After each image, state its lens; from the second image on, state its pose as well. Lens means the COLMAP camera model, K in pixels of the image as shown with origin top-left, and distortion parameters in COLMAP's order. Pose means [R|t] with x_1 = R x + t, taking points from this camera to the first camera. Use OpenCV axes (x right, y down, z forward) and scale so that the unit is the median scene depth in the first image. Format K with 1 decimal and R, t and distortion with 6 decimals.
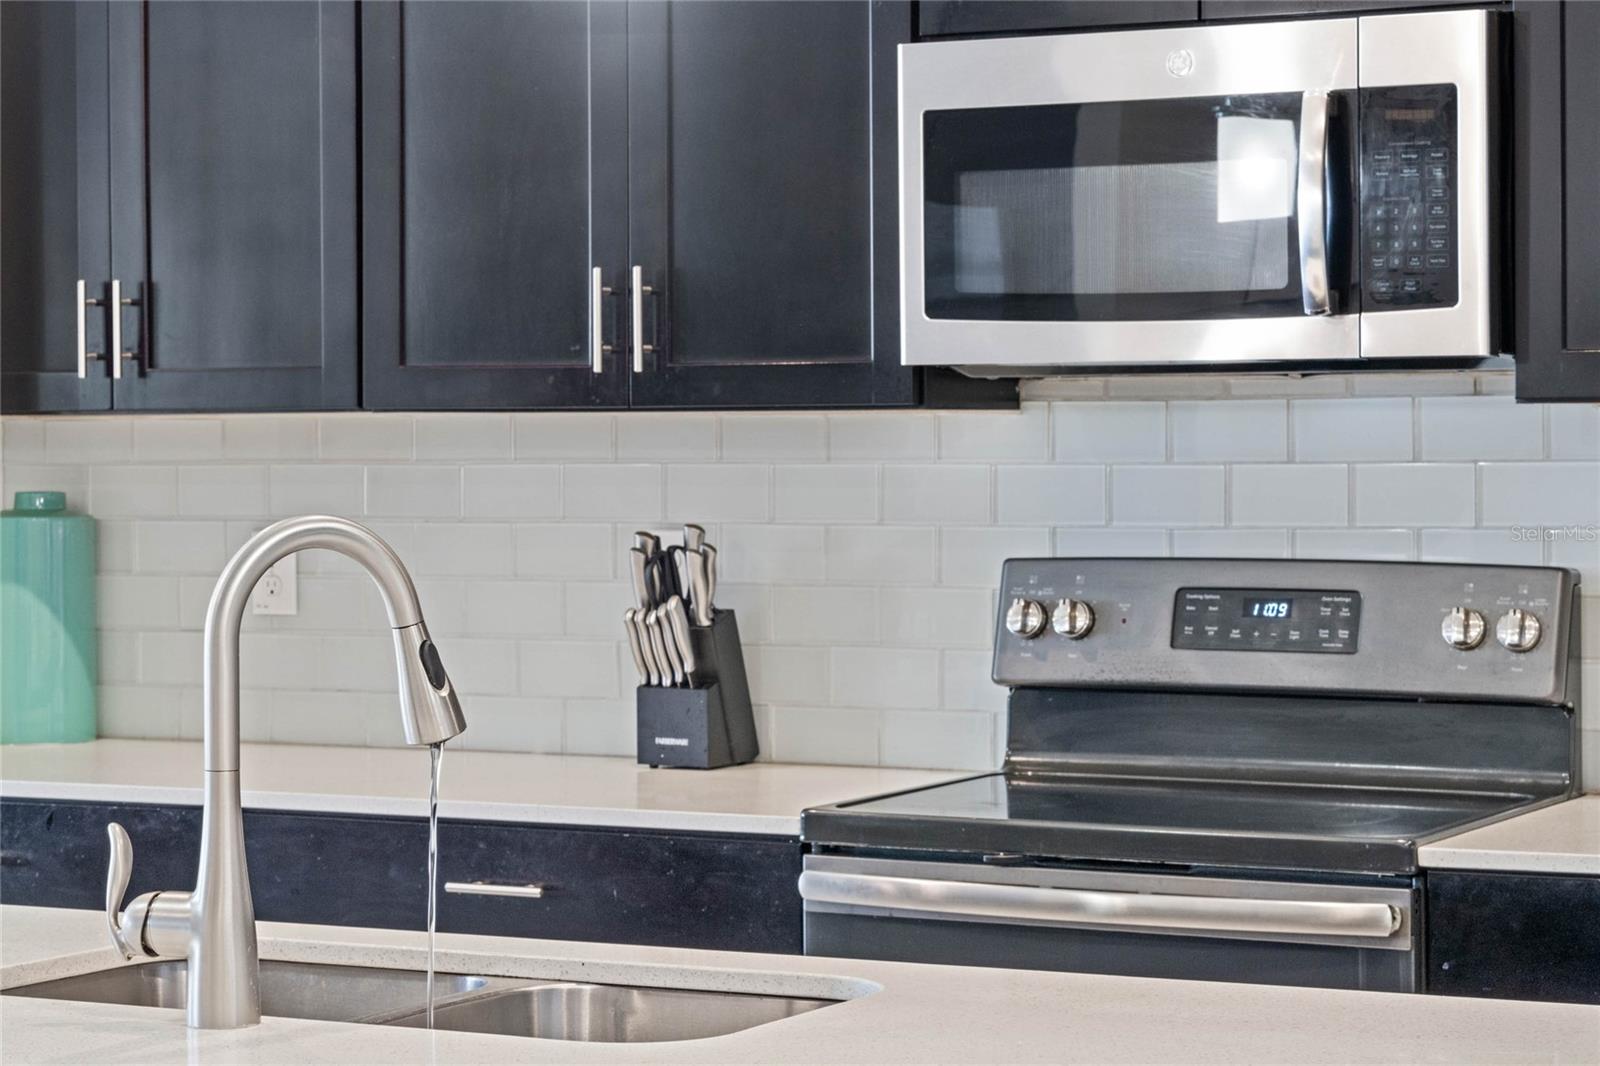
lens RADIAL K [[3976.4, 0, 800.0], [0, 3976.4, 533.0], [0, 0, 1]] dist [0.038967, 0.084429]
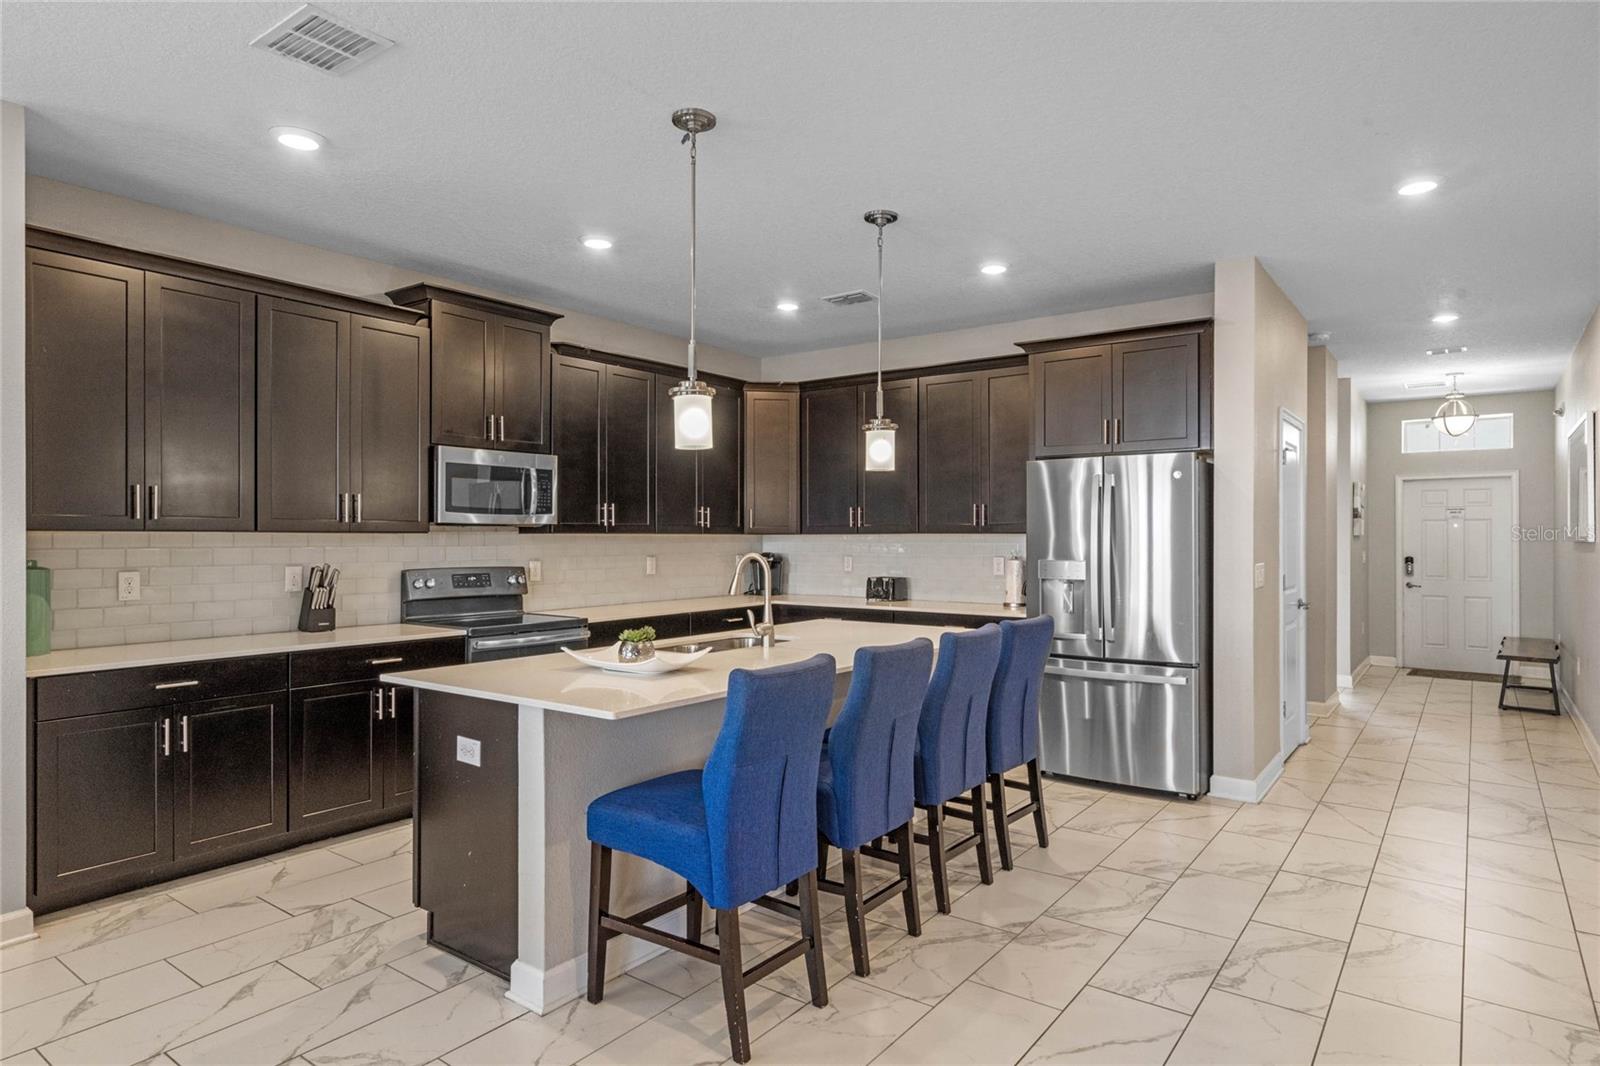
lens RADIAL K [[908.1, 0, 800.0], [0, 908.1, 533.0], [0, 0, 1]] dist [0.001276, -0.000019]
pose [[0.152532, 0.011847, 0.988227, -0.844544], [0.026700, 0.999514, -0.016104, -0.005722], [-0.987938, 0.028842, 0.152142, 0.481927]]
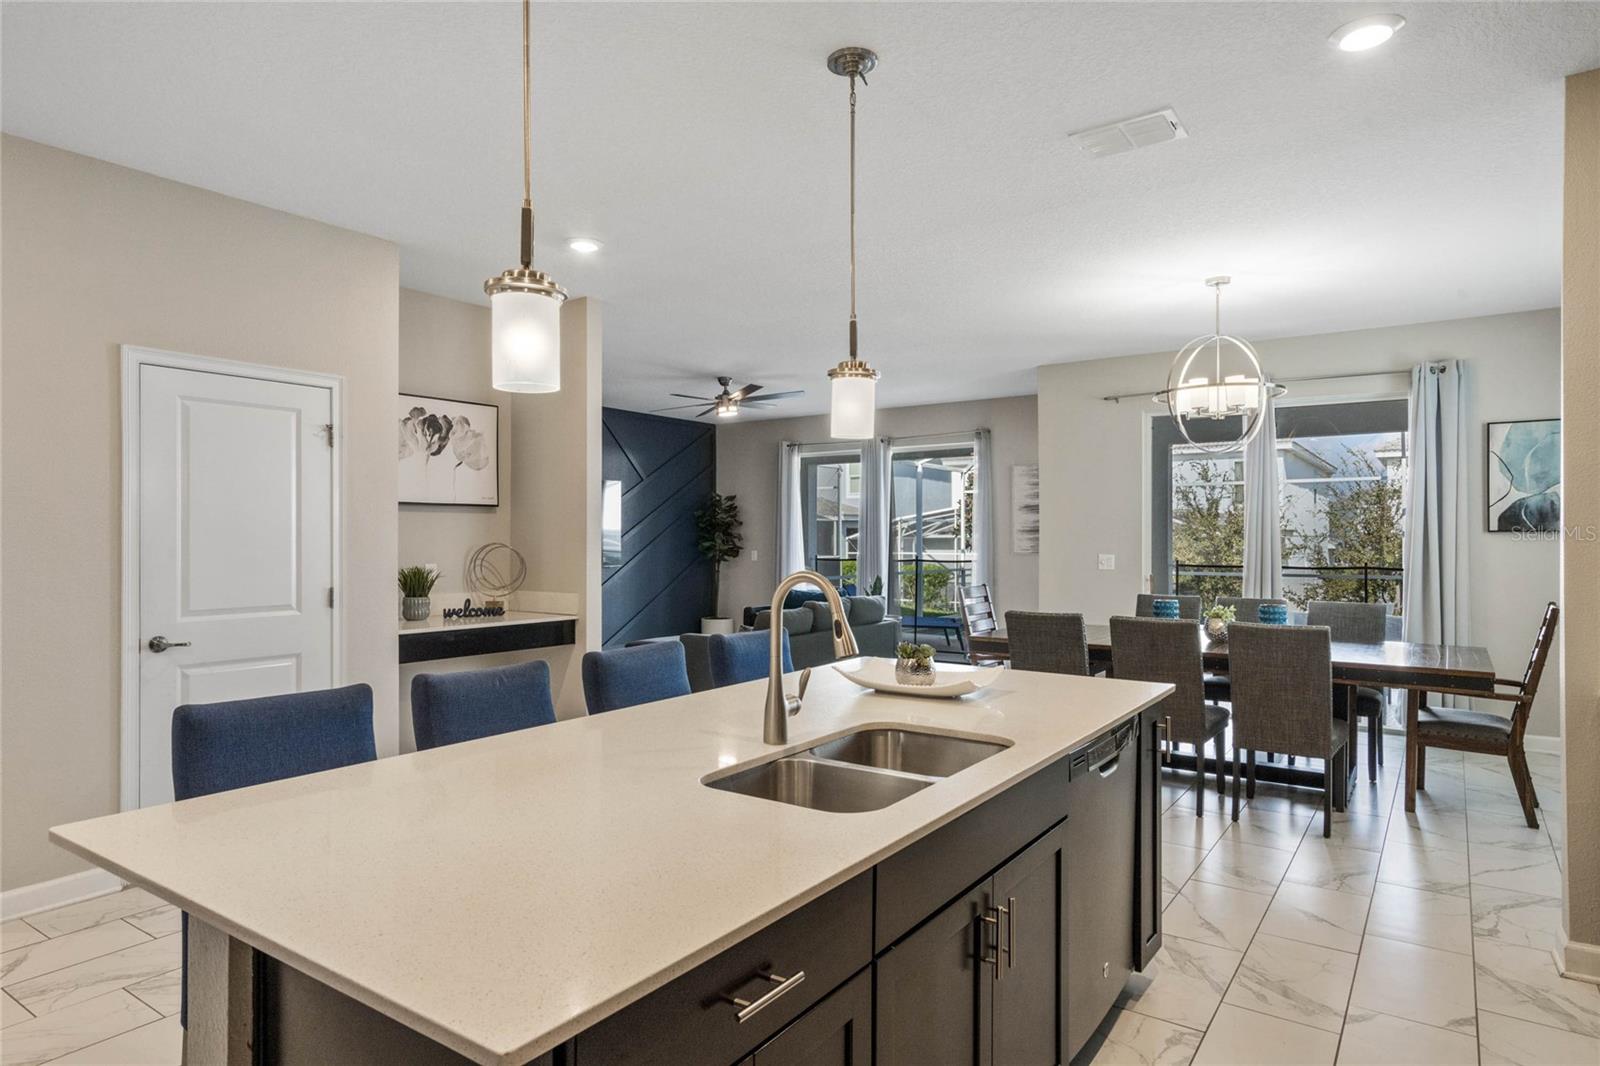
lens RADIAL K [[922.8, 0, 800.0], [0, 922.8, 533.0], [0, 0, 1]] dist [0.004276, 0.000848]
pose [[-0.124755, 0.004661, -0.992177, 0.323721], [-0.027361, 0.999592, 0.008136, -0.023407], [0.991810, 0.028162, -0.124576, 0.687063]]
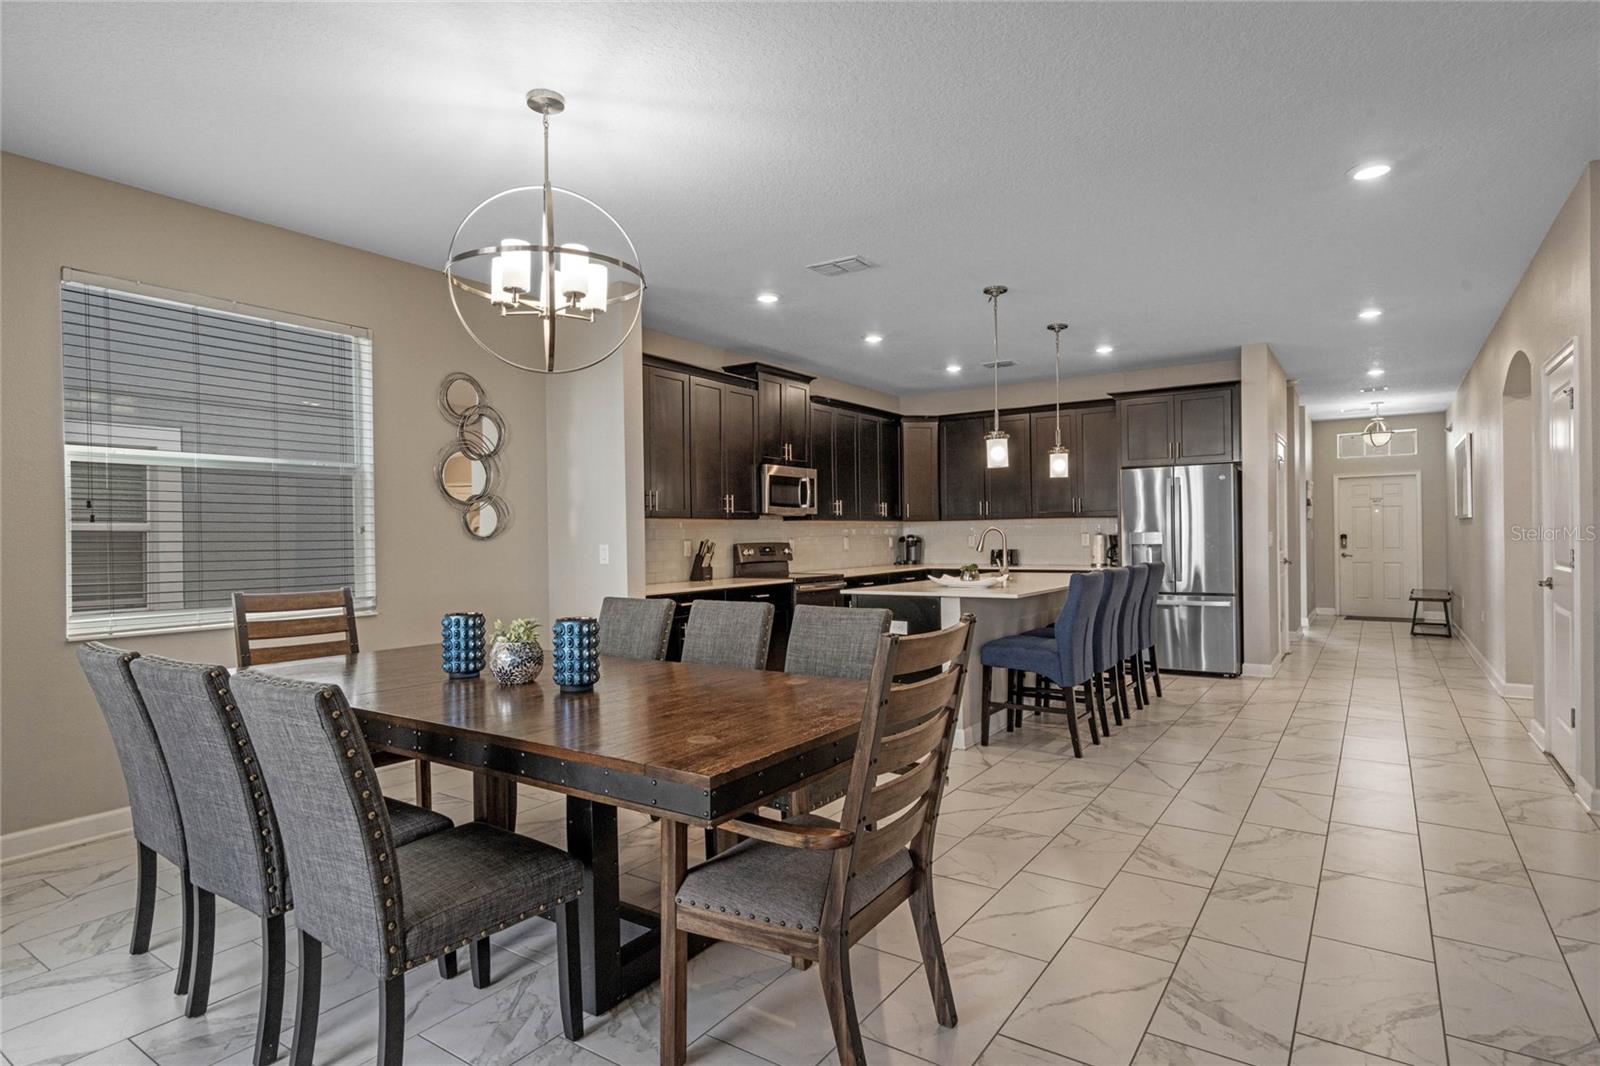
lens RADIAL K [[841.7, 0, 801.3], [0, 841.7, 535.6], [0, 0, 1]] dist [-0.000474, 0.000072]
pose [[0.114055, 0.005835, 0.993457, -1.337941], [0.041692, 0.999074, -0.010655, 0.012430], [-0.992599, 0.042634, 0.113706, 0.779793]]
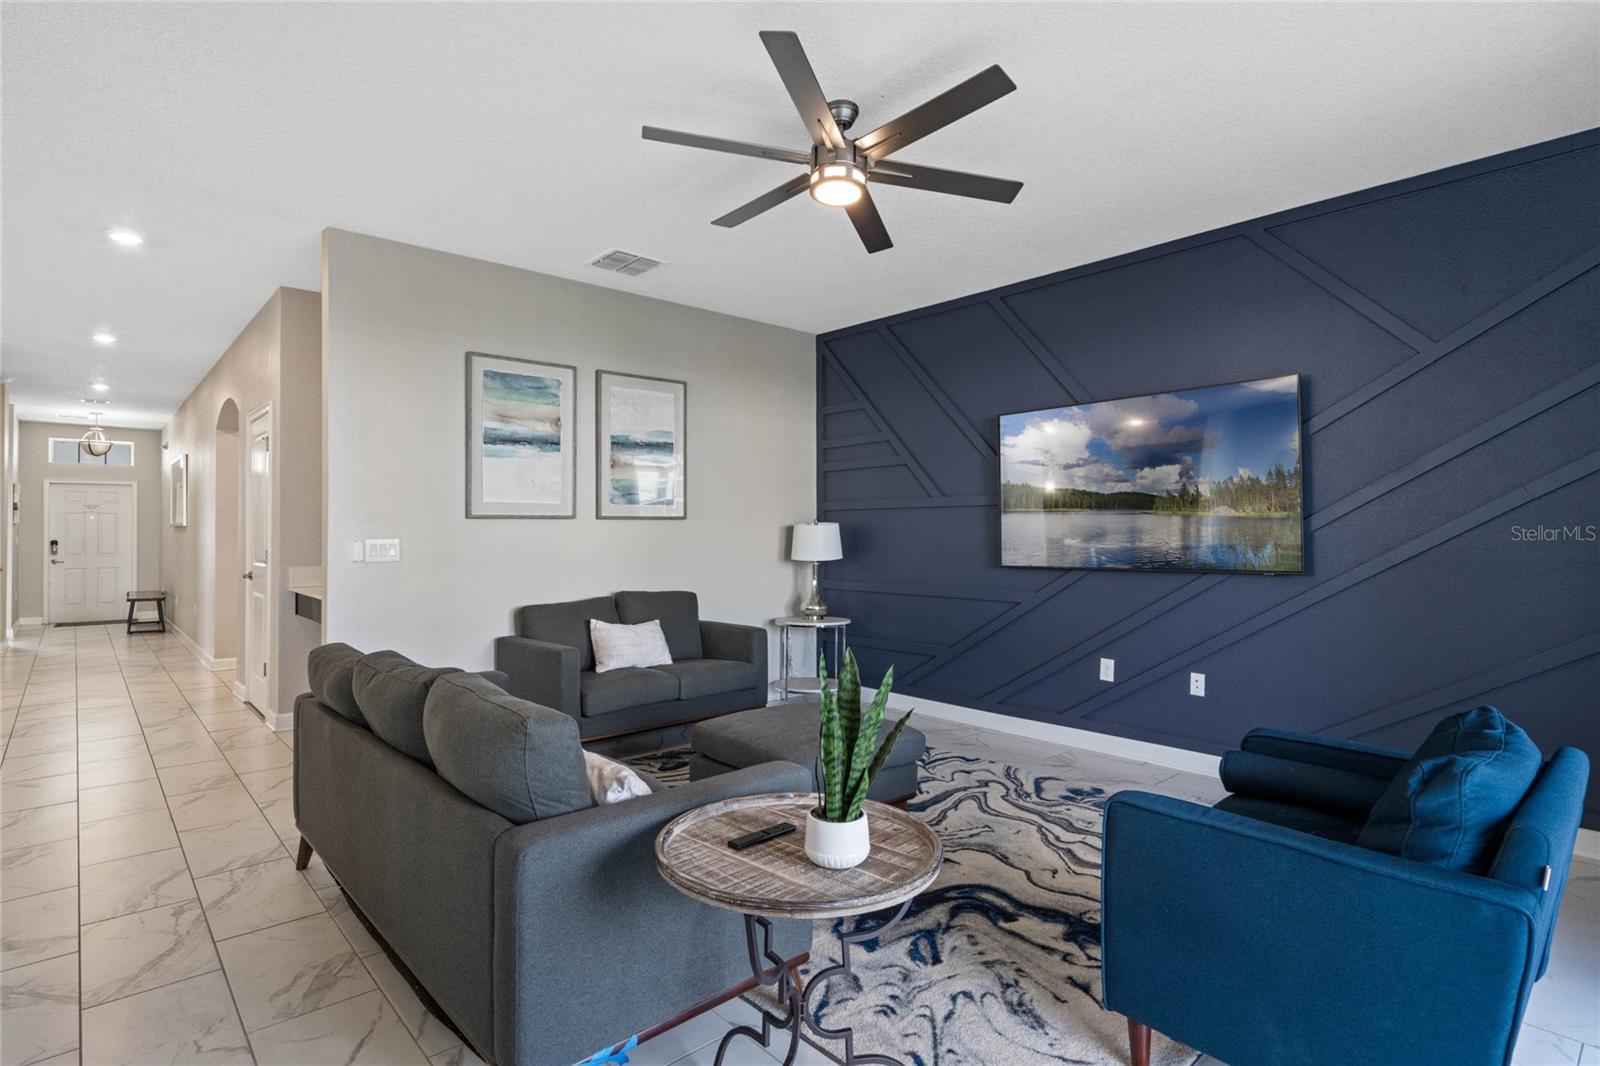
lens RADIAL K [[804.6, 0, 792.6], [0, 804.6, 525.0], [0, 0, 1]] dist [0.000294, -0.000511]
pose [[-0.937550, 0.013196, 0.347599, -1.497722], [0.019781, 0.999686, 0.015401, 0.010967], [-0.347287, 0.021315, -0.937517, 0.909702]]
